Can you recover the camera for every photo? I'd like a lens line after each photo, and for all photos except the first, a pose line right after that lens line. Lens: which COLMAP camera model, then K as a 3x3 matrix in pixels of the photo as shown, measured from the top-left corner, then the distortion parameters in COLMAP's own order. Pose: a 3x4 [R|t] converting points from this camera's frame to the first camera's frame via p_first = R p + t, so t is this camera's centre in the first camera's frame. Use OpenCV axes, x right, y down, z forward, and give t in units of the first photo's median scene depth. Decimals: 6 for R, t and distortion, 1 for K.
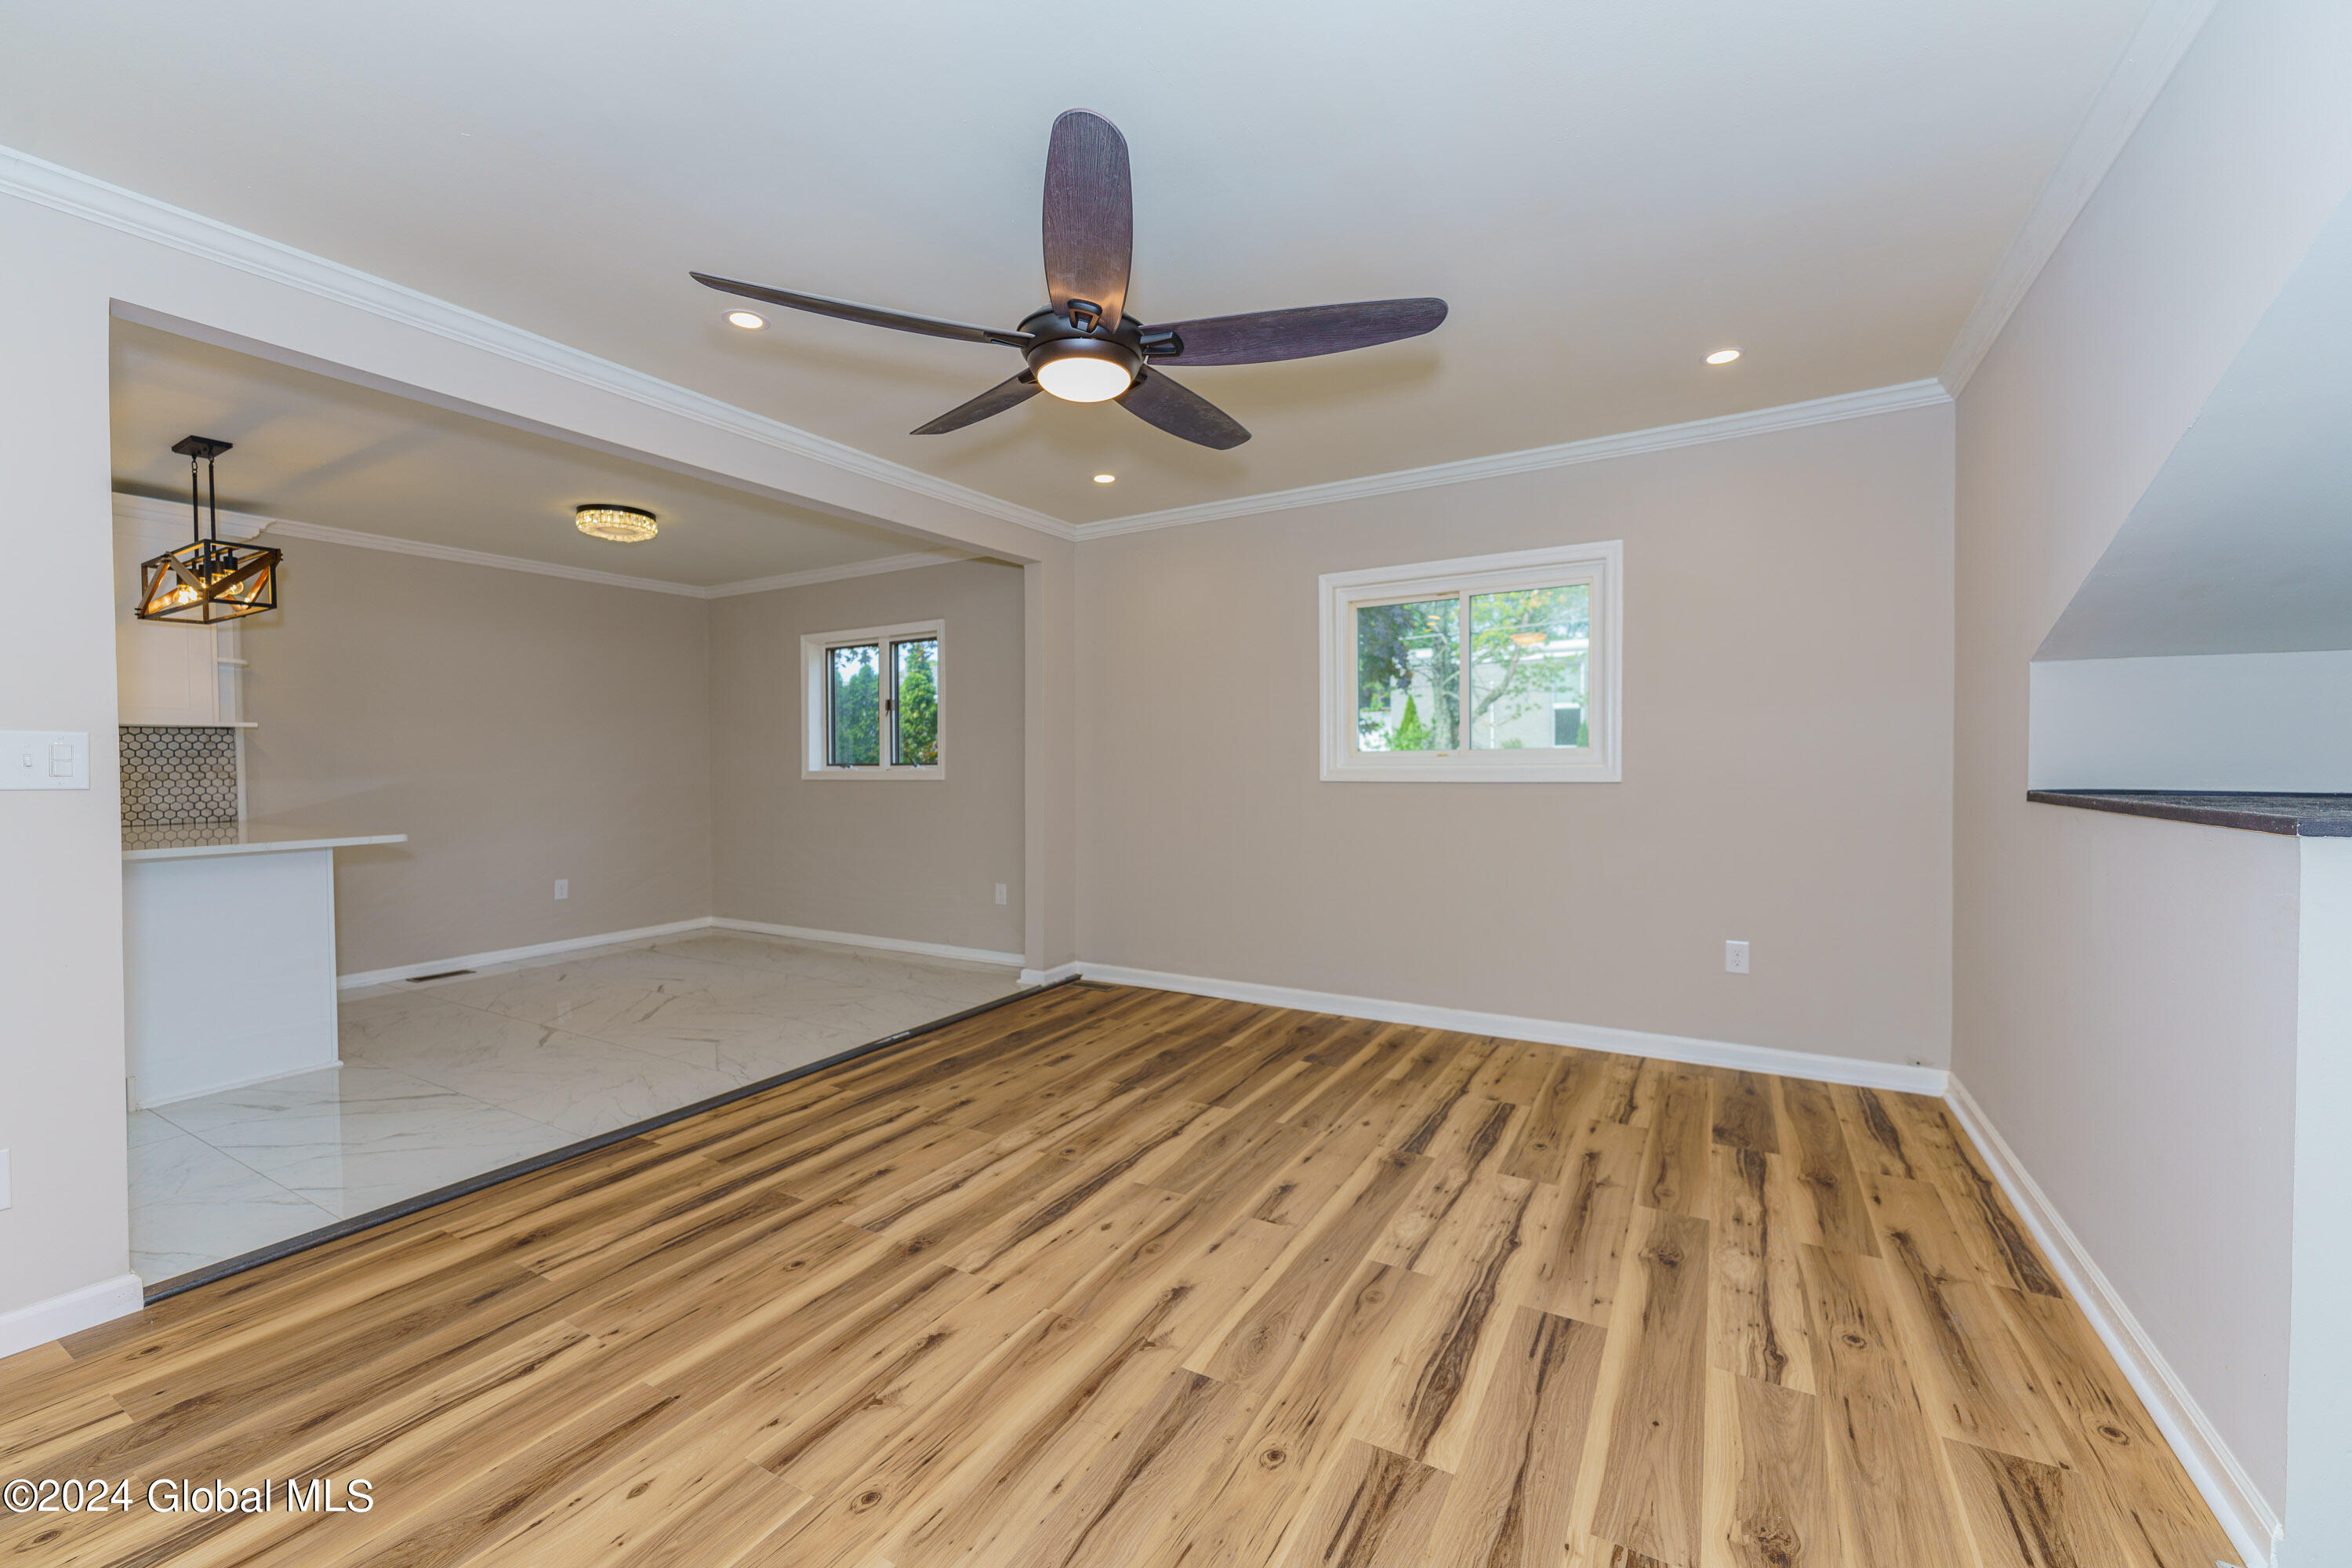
lens RADIAL K [[936.4, 0, 1177.7], [0, 936.4, 779.7], [0, 0, 1]] dist [0.001710, -0.000139]
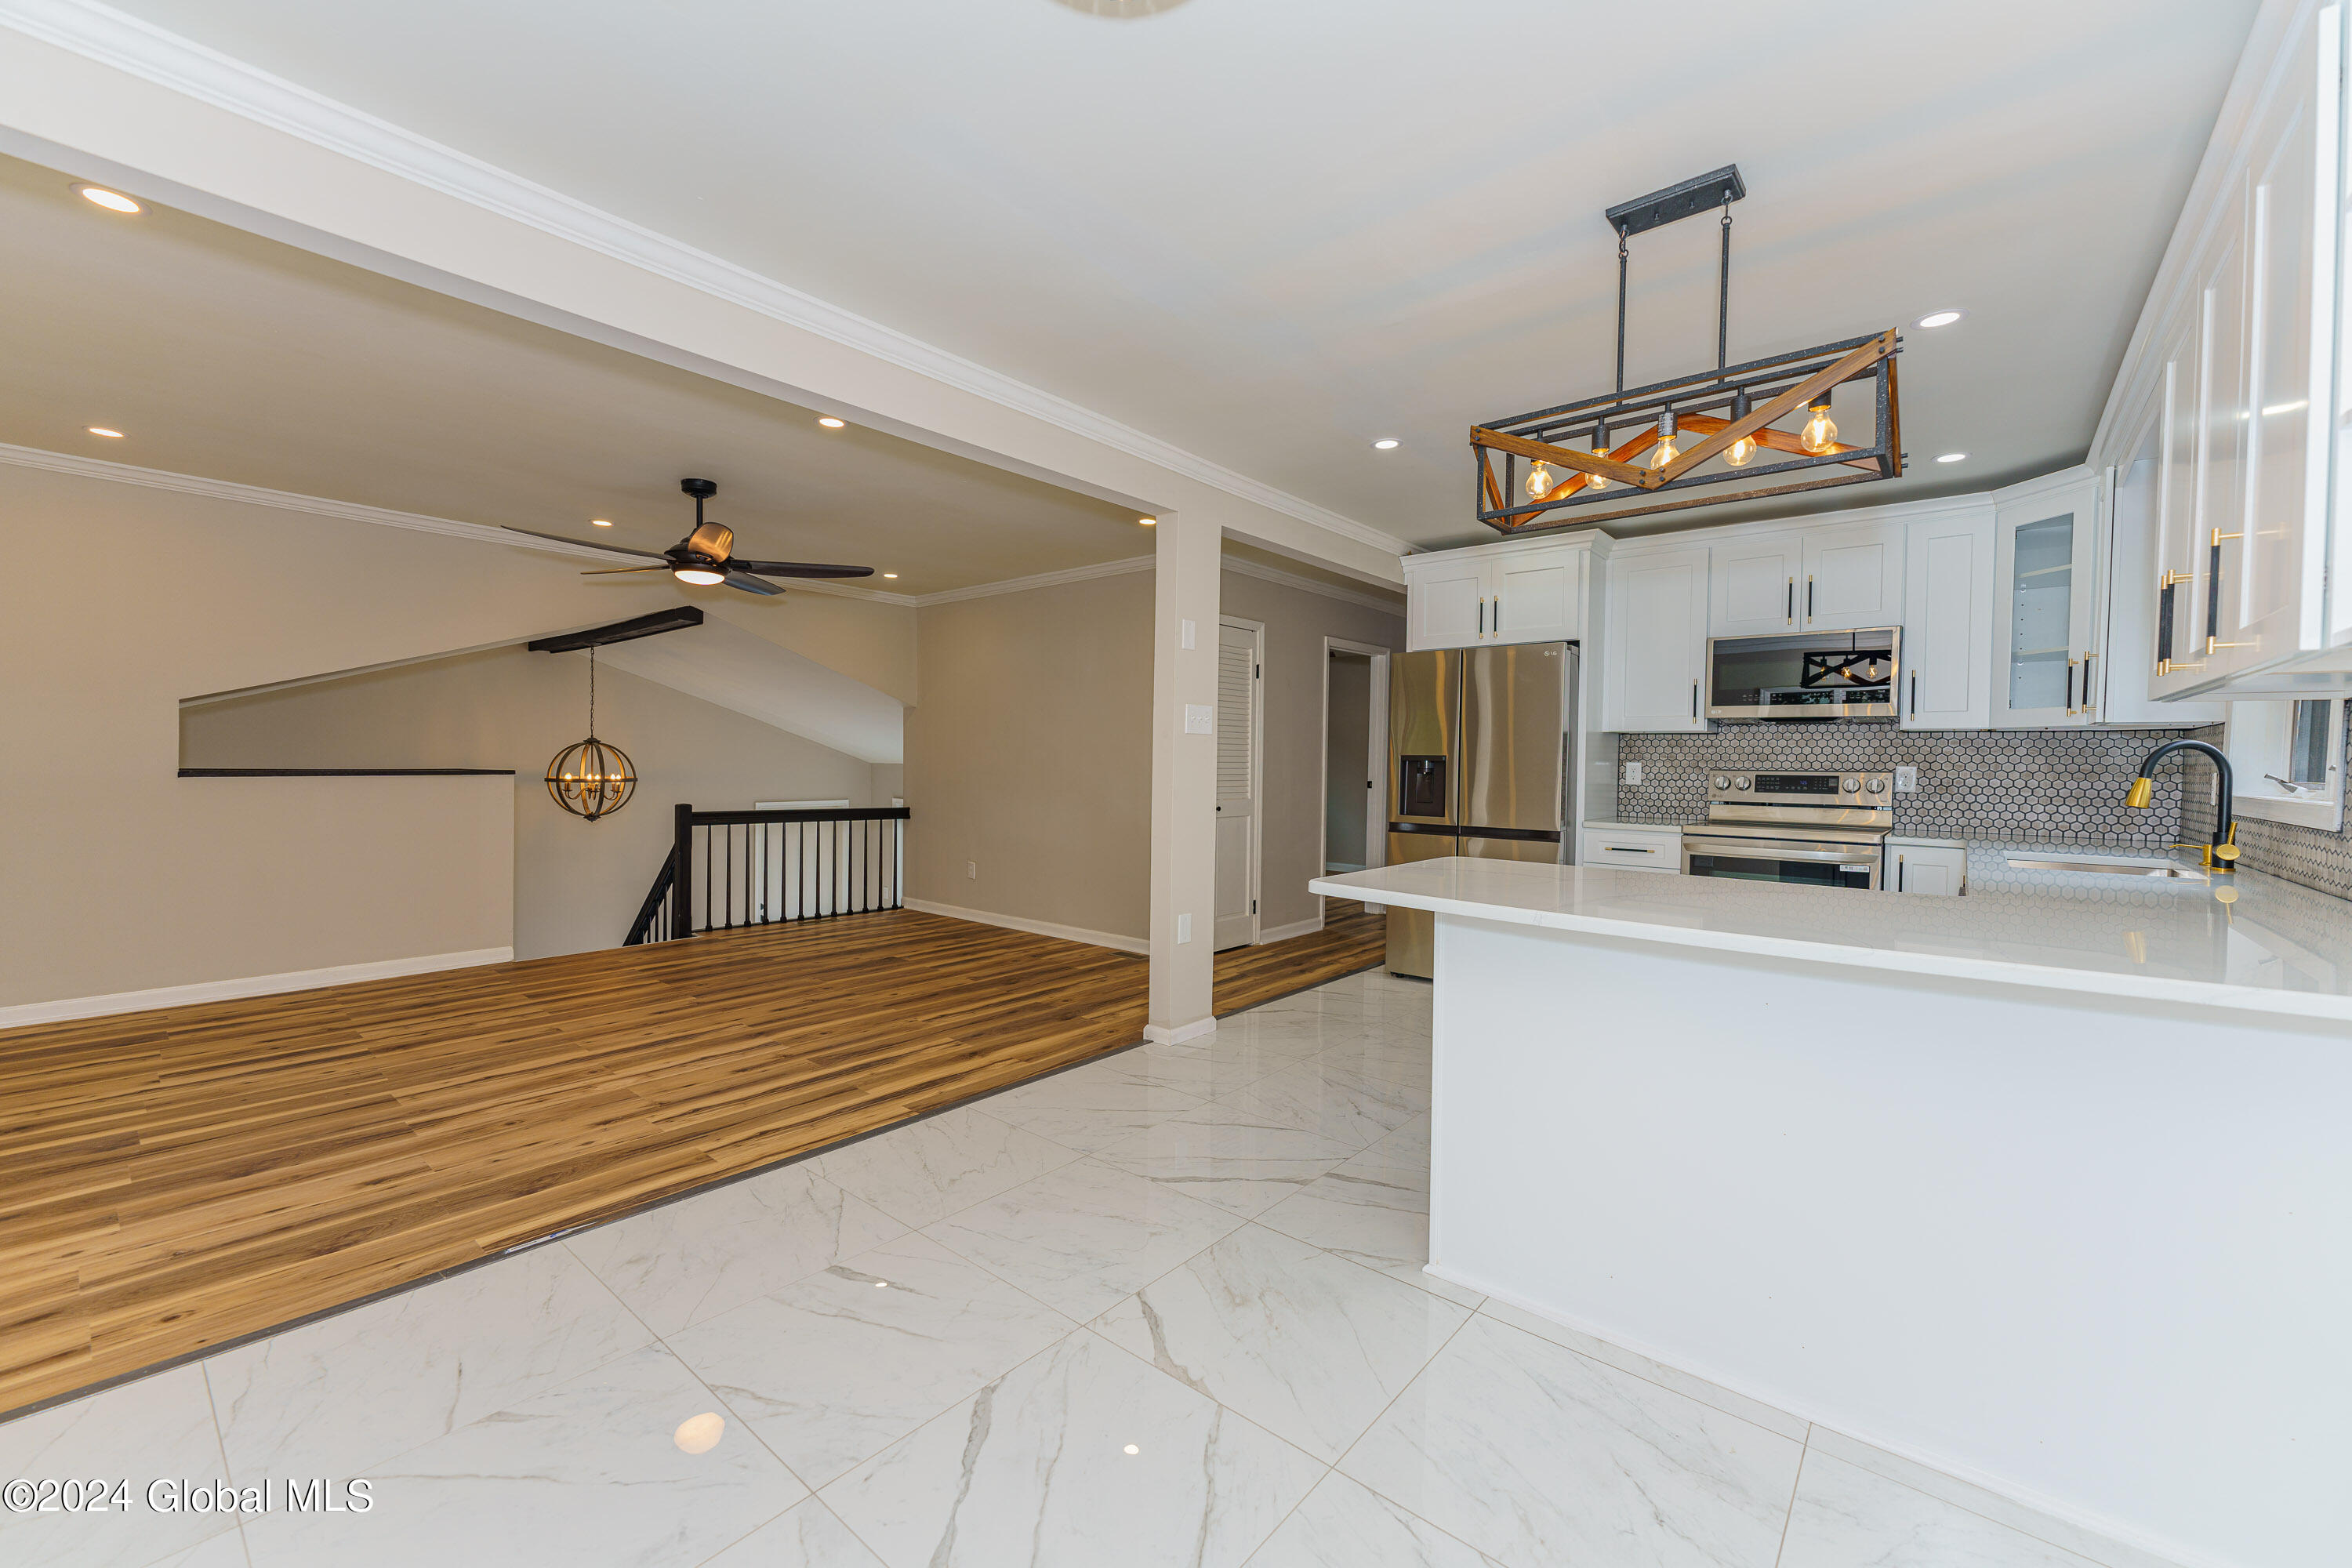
lens RADIAL K [[936.4, 0, 1177.7], [0, 936.4, 779.7], [0, 0, 1]] dist [0.001710, -0.000139]
pose [[-0.985376, -0.008415, 0.170188, -1.019261], [-0.001457, 0.999159, 0.040966, -0.038684], [-0.170389, 0.040119, -0.984560, 1.948836]]
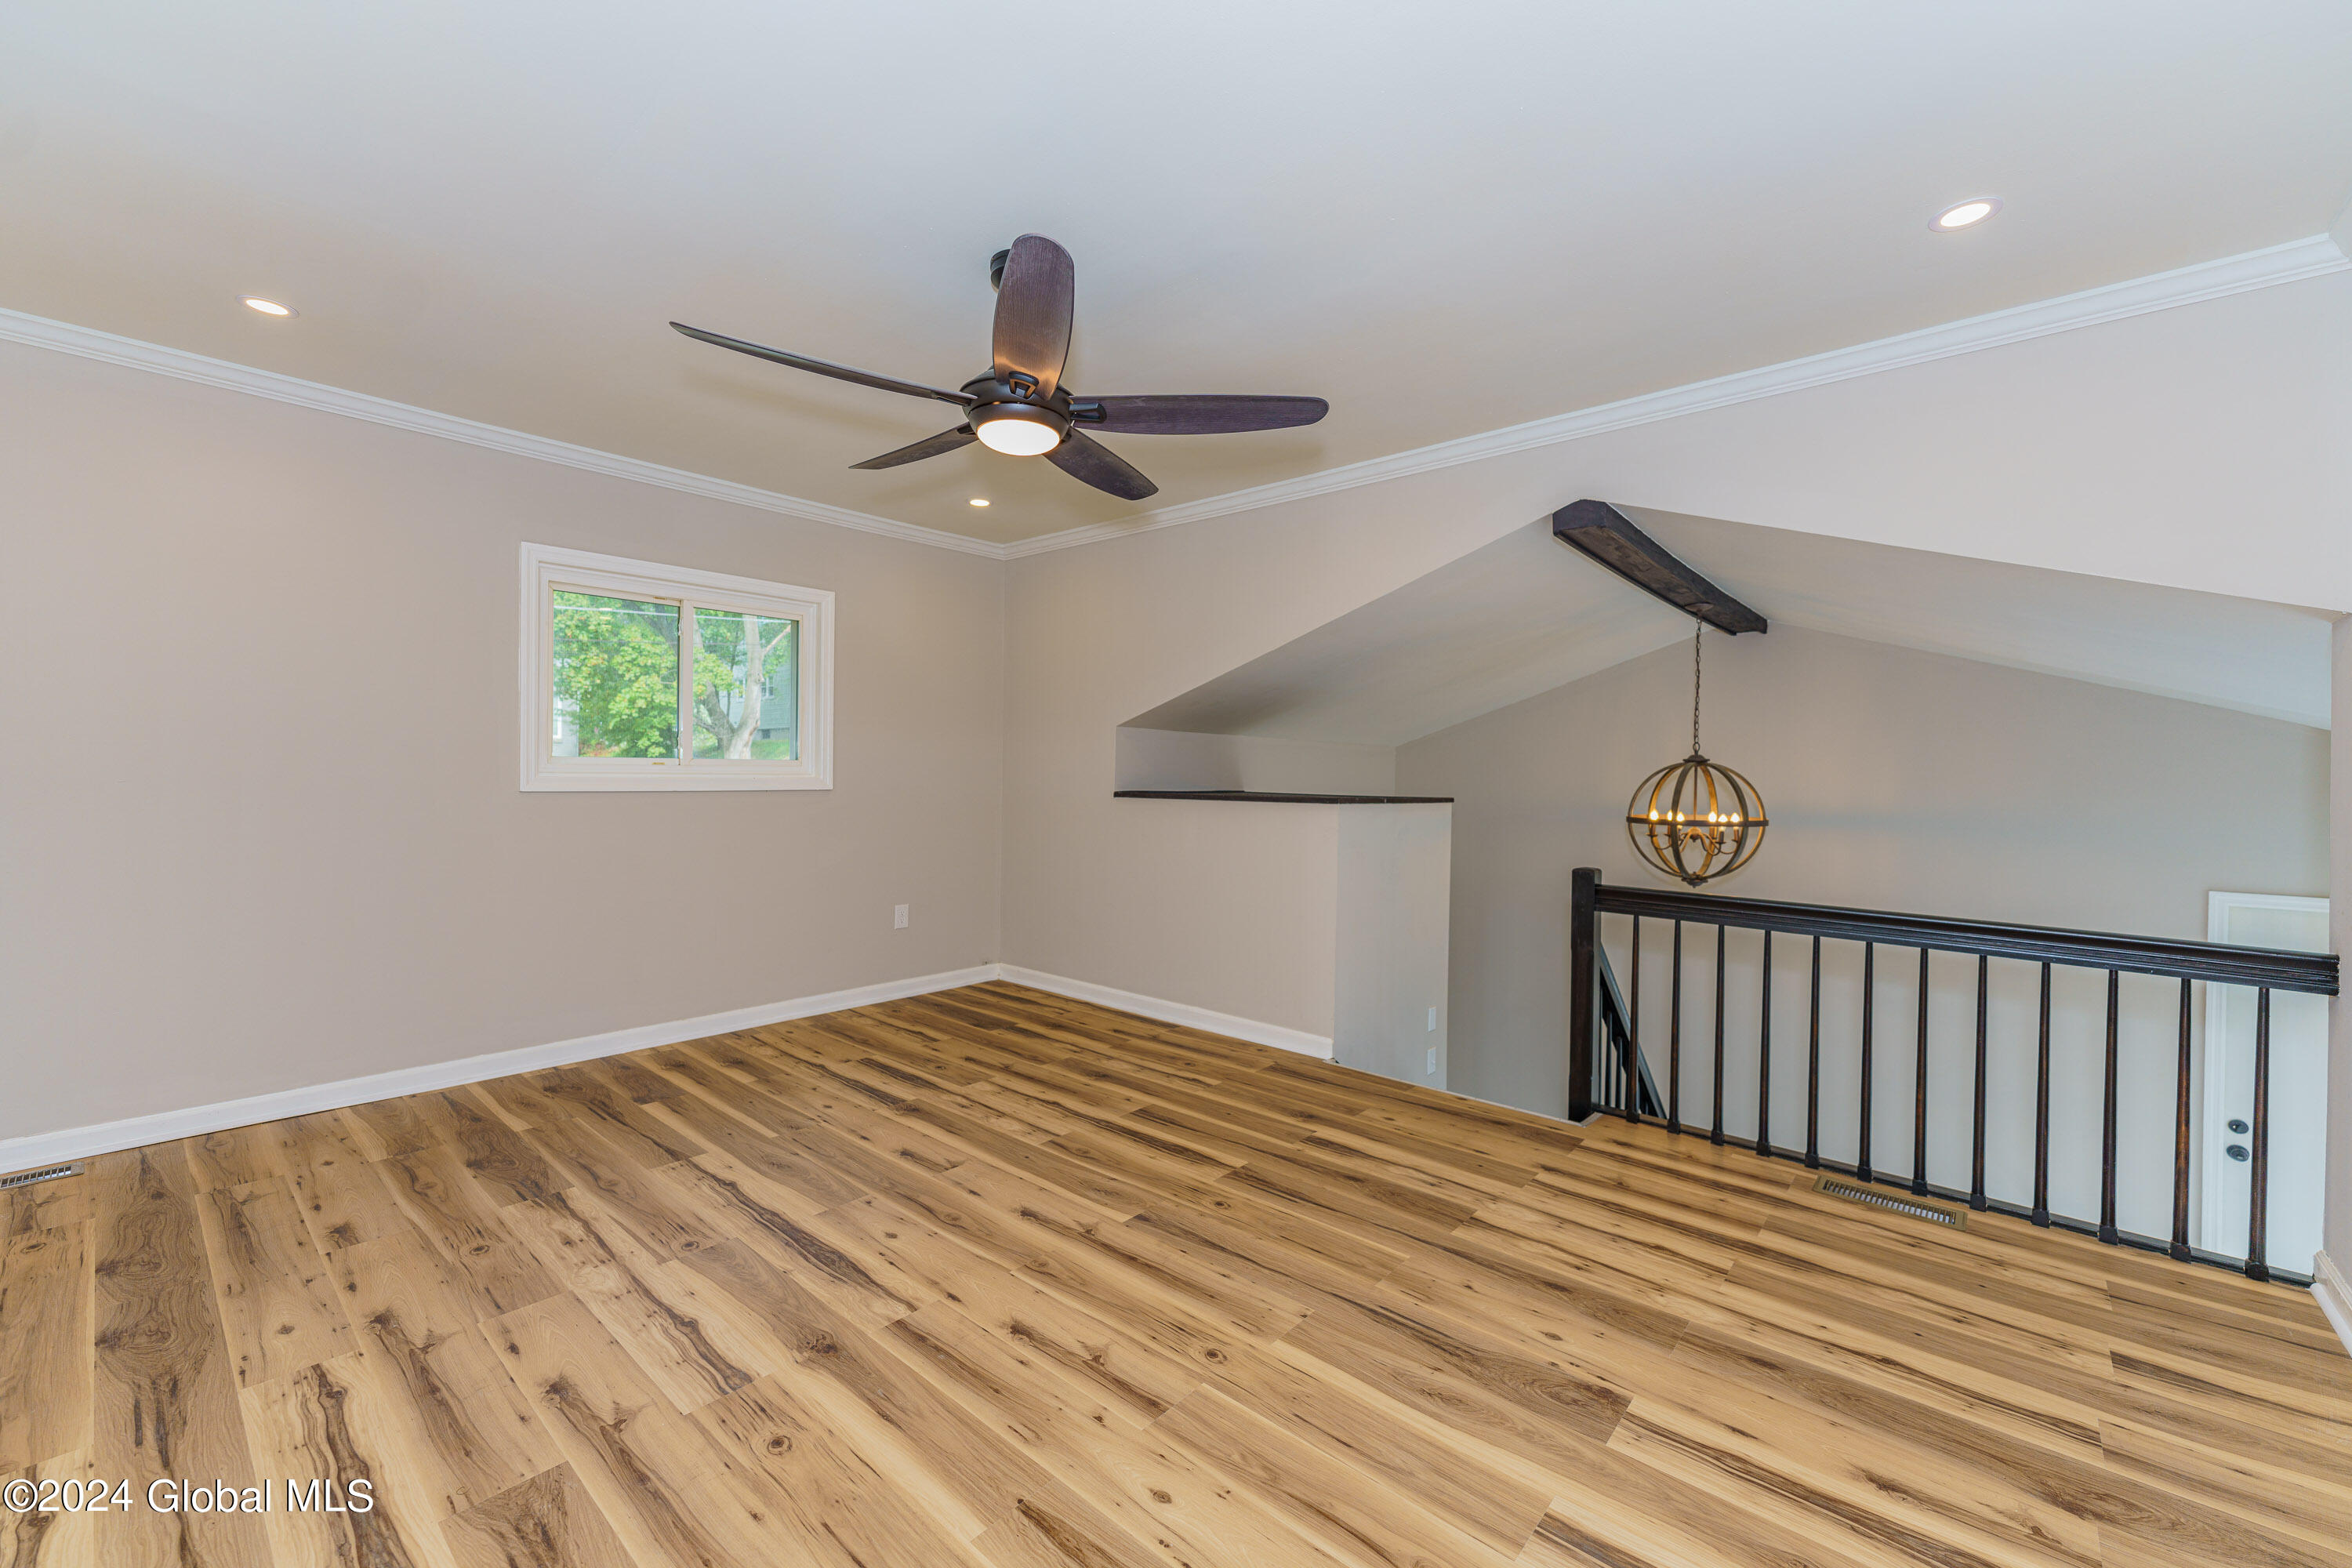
lens RADIAL K [[936.4, 0, 1177.7], [0, 936.4, 779.7], [0, 0, 1]] dist [0.001710, -0.000139]
pose [[0.189089, 0.004013, 0.981952, -0.789929], [0.005264, 0.999973, -0.005100, -0.002804], [-0.981946, 0.006133, 0.189063, 0.399001]]
